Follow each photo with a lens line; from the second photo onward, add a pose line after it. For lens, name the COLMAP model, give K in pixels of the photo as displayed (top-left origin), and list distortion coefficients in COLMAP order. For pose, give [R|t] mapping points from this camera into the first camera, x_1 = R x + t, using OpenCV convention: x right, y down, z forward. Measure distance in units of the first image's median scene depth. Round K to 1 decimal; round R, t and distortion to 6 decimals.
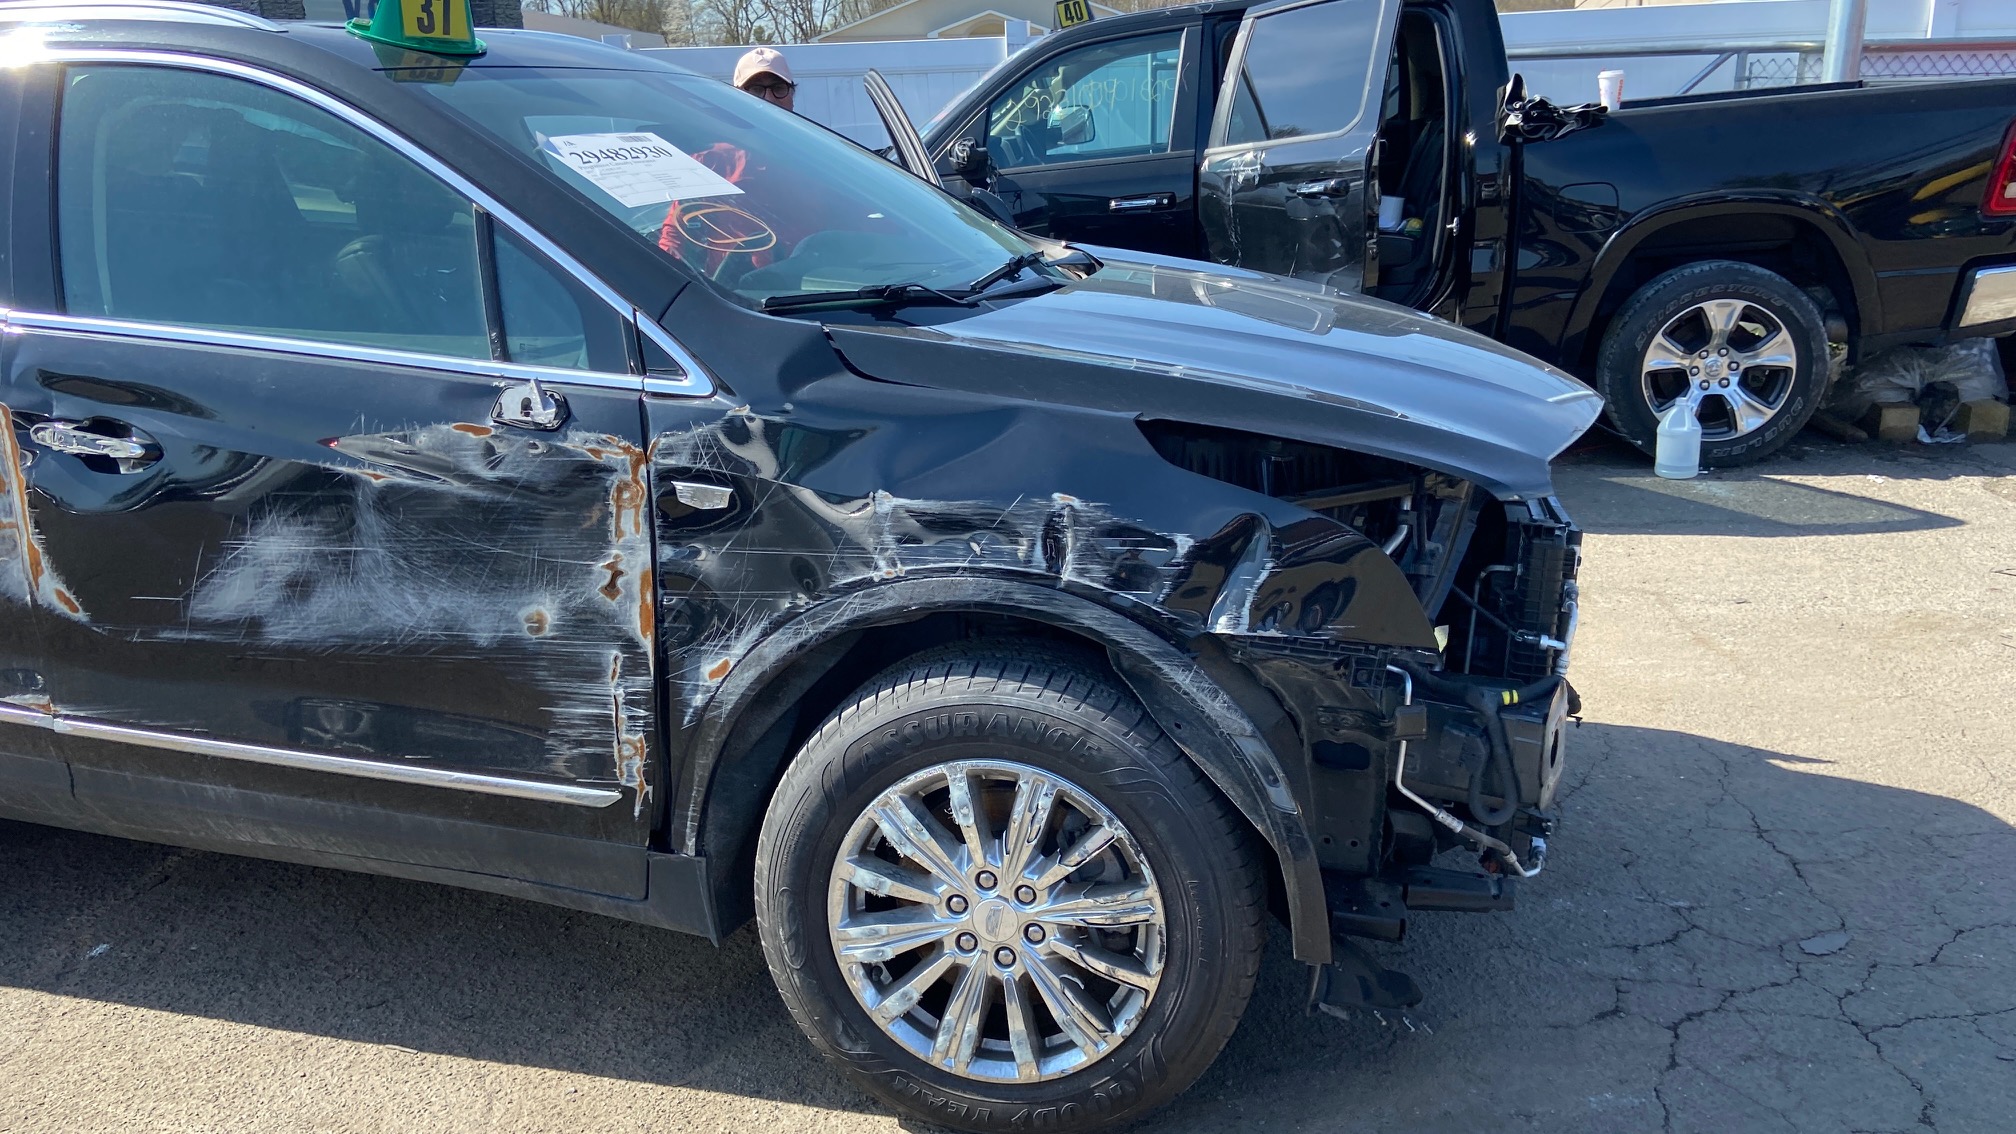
lens RADIAL K [[1523.5, 0, 1047.7], [0, 1523.5, 558.4], [0, 0, 1]] dist [0.122989, -0.159546]
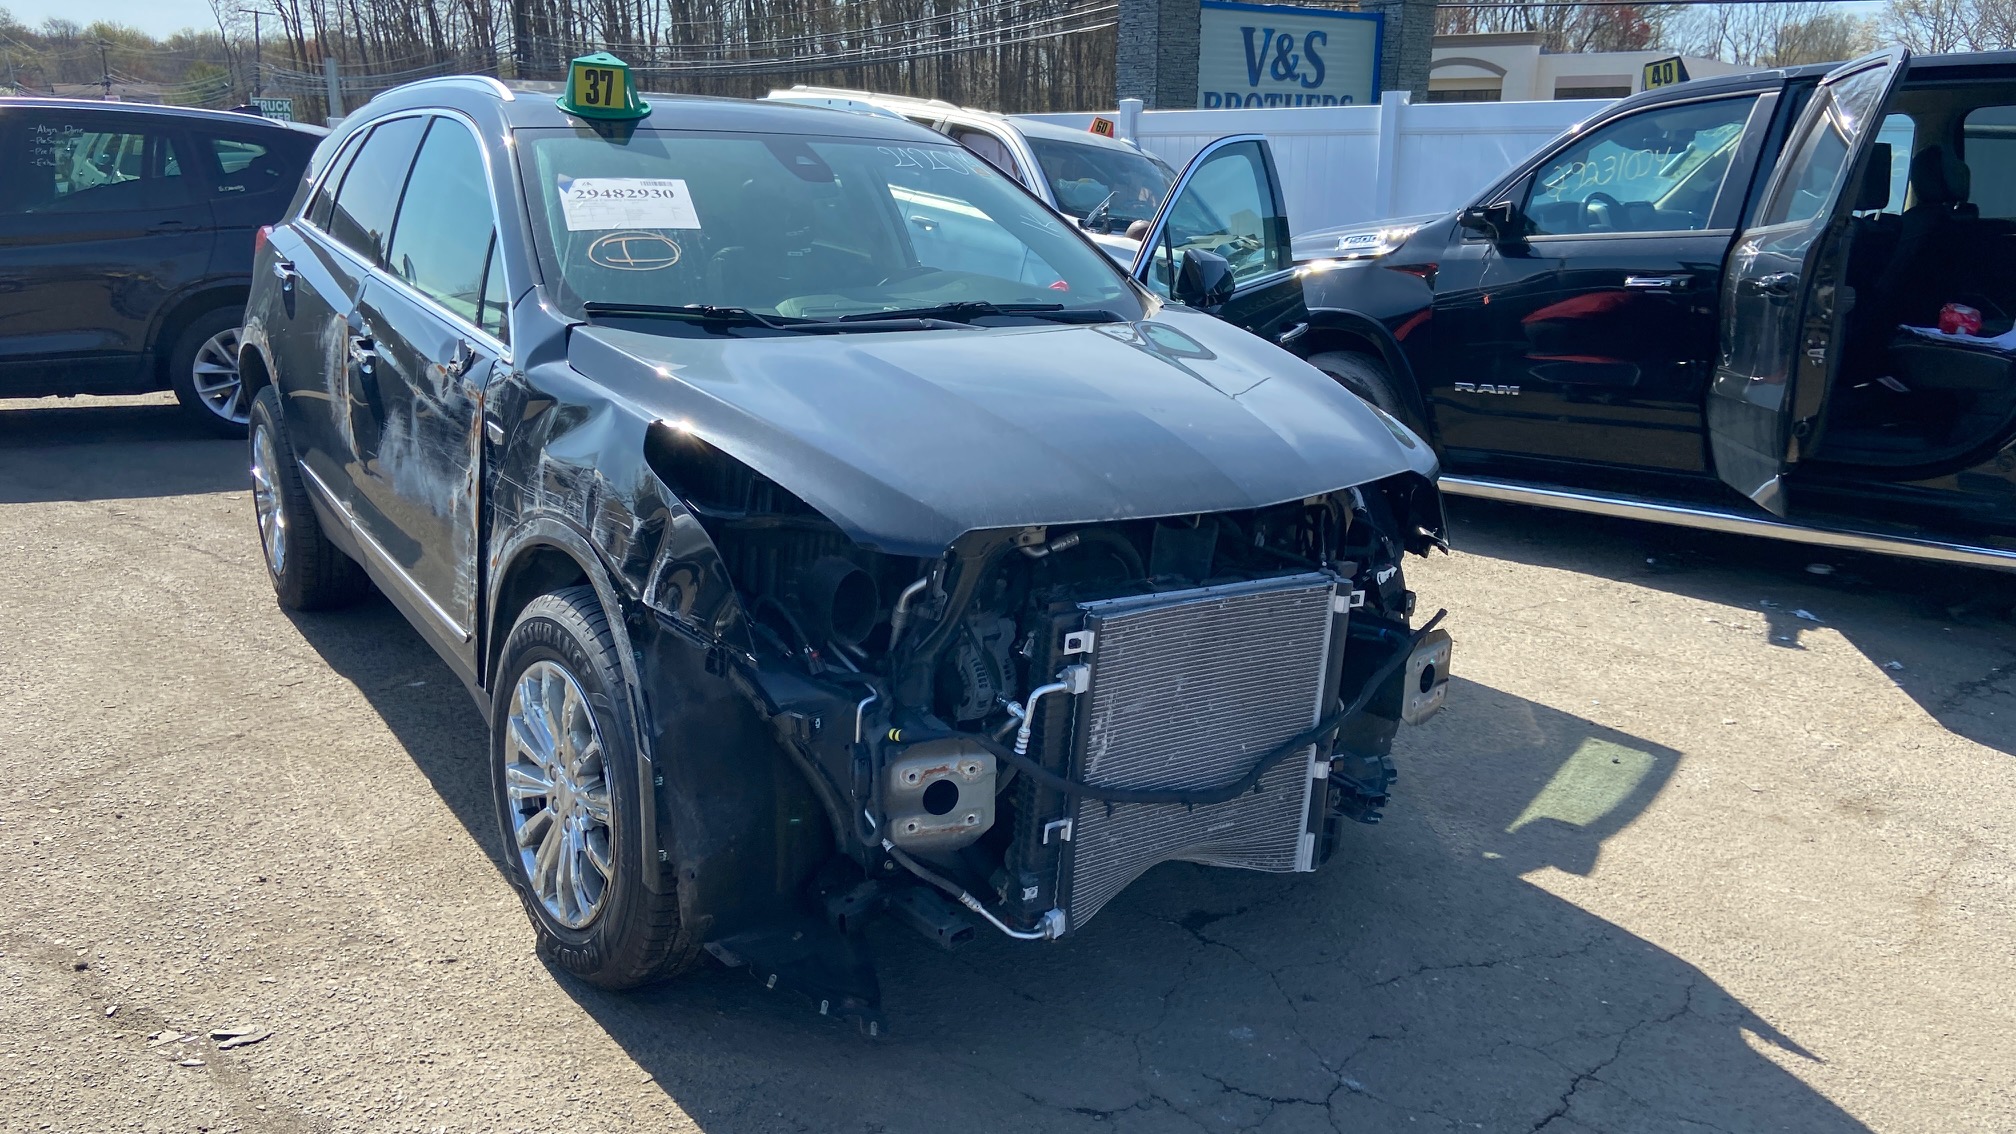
lens RADIAL K [[1523.5, 0, 1031.9], [0, 1523.5, 547.3], [0, 0, 1]] dist [0.122989, -0.159546]
pose [[0.761801, 0.199979, -0.616172, 0.975221], [-0.219499, 0.974578, 0.044924, -0.104113], [0.609491, 0.101026, 0.786330, 0.189815]]
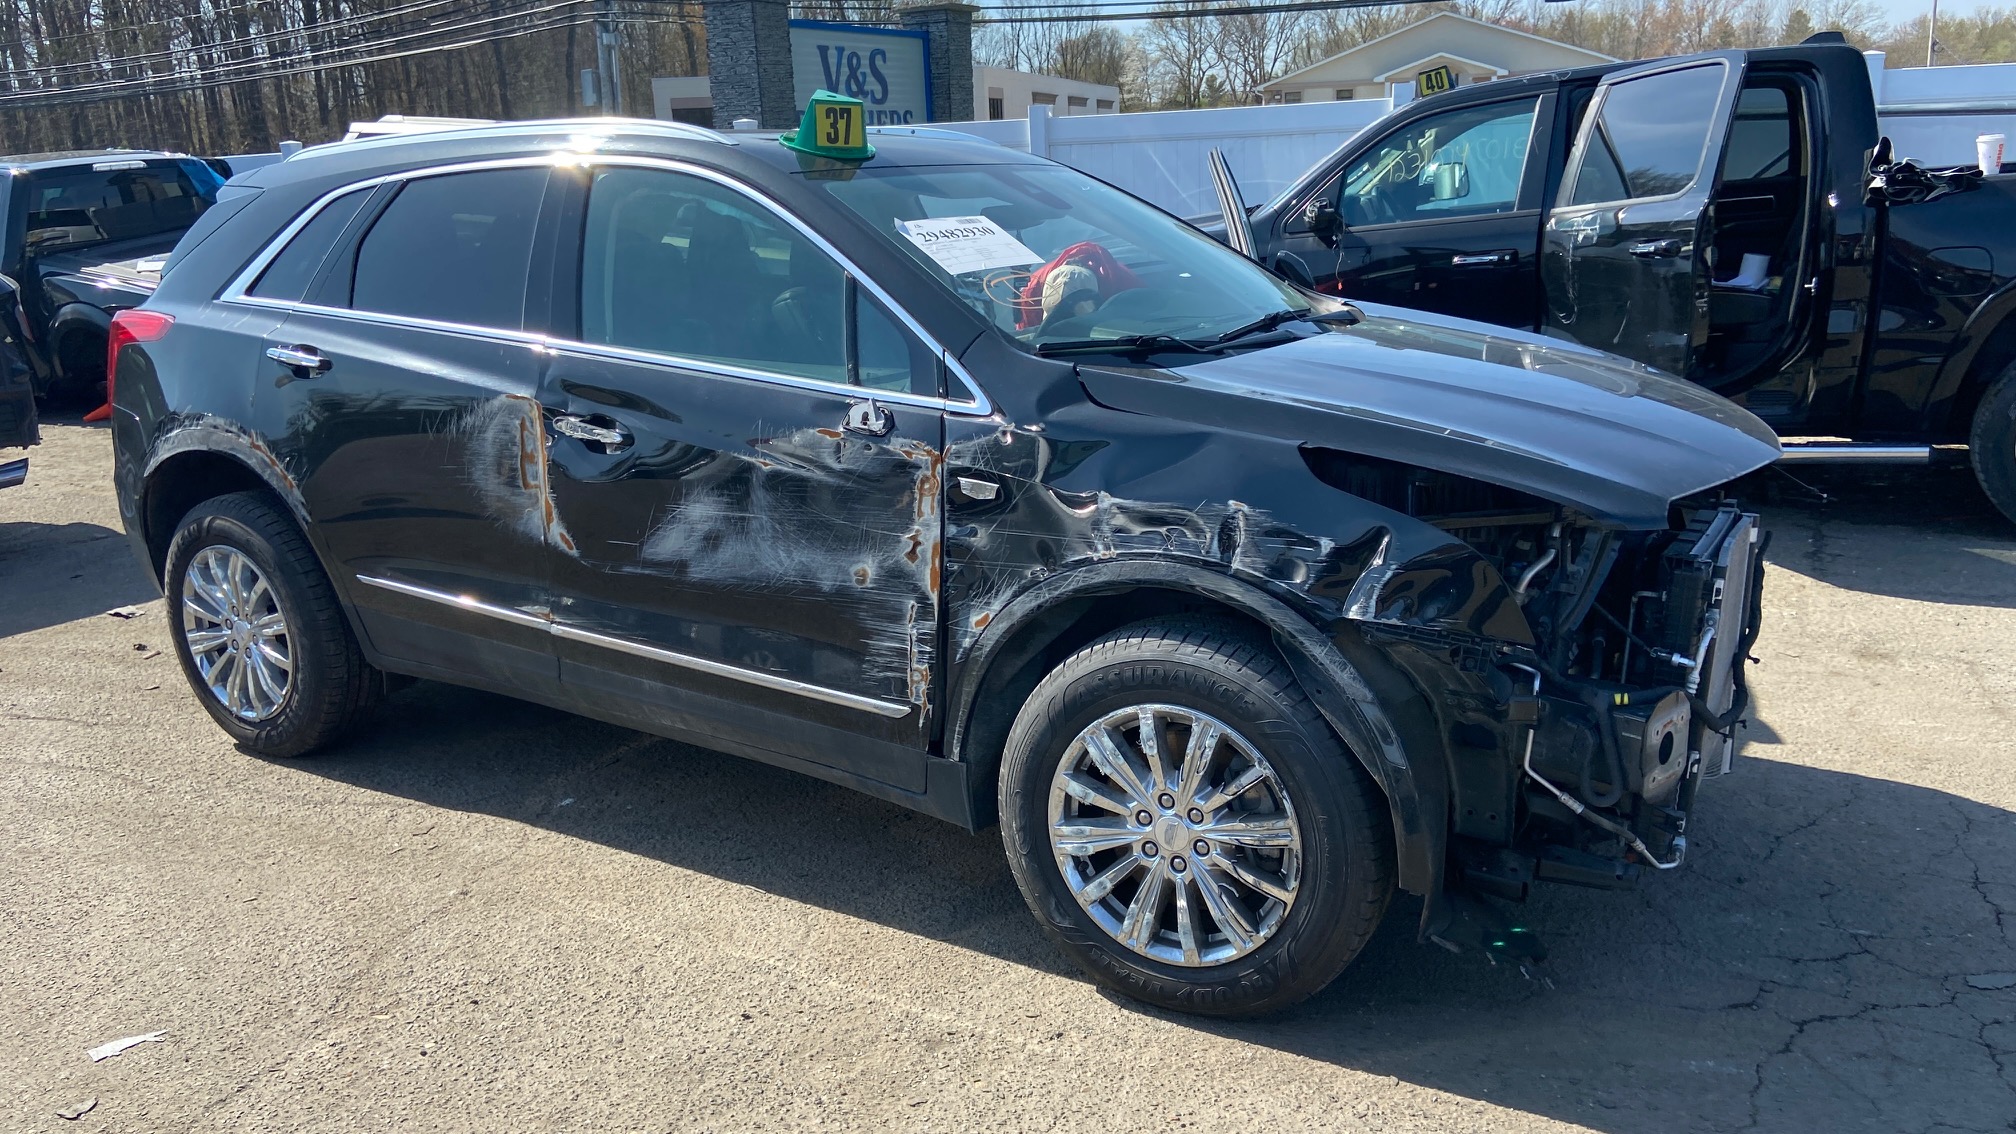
lens RADIAL K [[1523.5, 0, 1026.2], [0, 1523.5, 549.0], [0, 0, 1]] dist [0.122989, -0.159546]
pose [[0.957971, 0.066937, -0.278946, 0.180000], [-0.075775, 0.996904, -0.021010, 0.034281], [0.276675, 0.041264, 0.960077, -0.253142]]
